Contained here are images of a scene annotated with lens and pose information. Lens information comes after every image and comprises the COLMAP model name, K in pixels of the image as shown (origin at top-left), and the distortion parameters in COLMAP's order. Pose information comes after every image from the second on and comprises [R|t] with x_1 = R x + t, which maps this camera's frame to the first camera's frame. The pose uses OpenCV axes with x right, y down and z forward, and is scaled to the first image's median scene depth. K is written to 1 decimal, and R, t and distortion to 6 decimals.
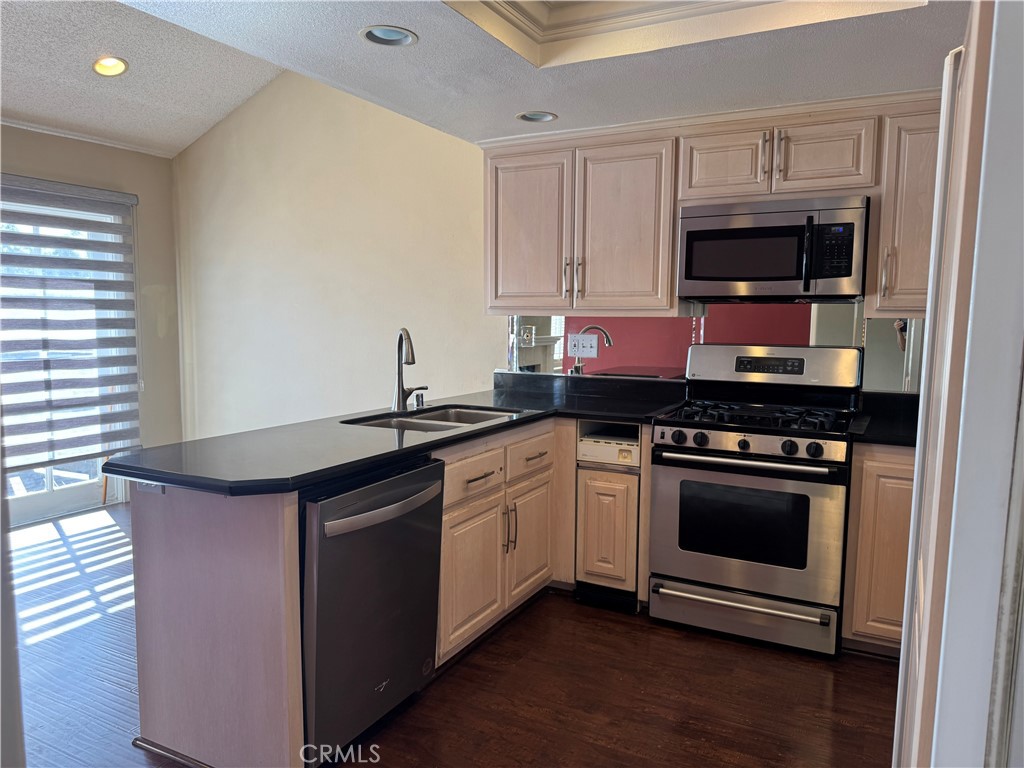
lens RADIAL K [[724.5, 0, 512.6], [0, 724.5, 385.4], [0, 0, 1]] dist [0.052244, -0.068361]
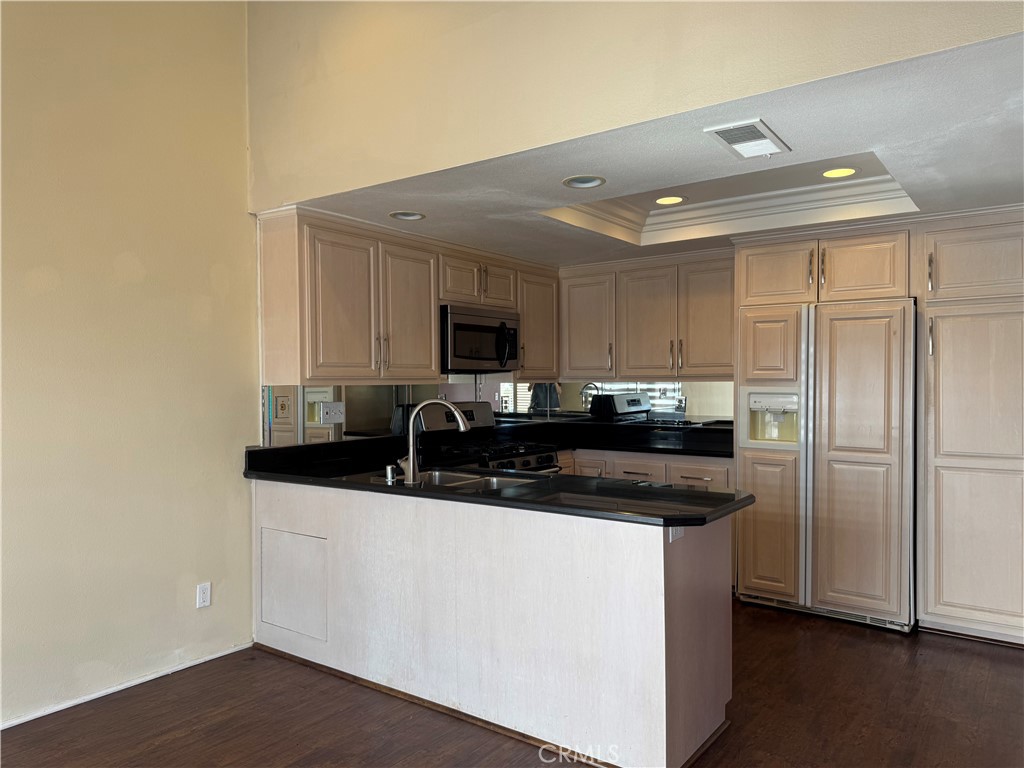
lens RADIAL K [[724.5, 0, 512.4], [0, 724.5, 387.4], [0, 0, 1]] dist [0.052244, -0.068361]
pose [[0.149235, -0.017333, 0.988650, -1.112192], [0.098477, 0.995136, 0.002582, -0.081833], [-0.983886, 0.096974, 0.150216, 0.694040]]
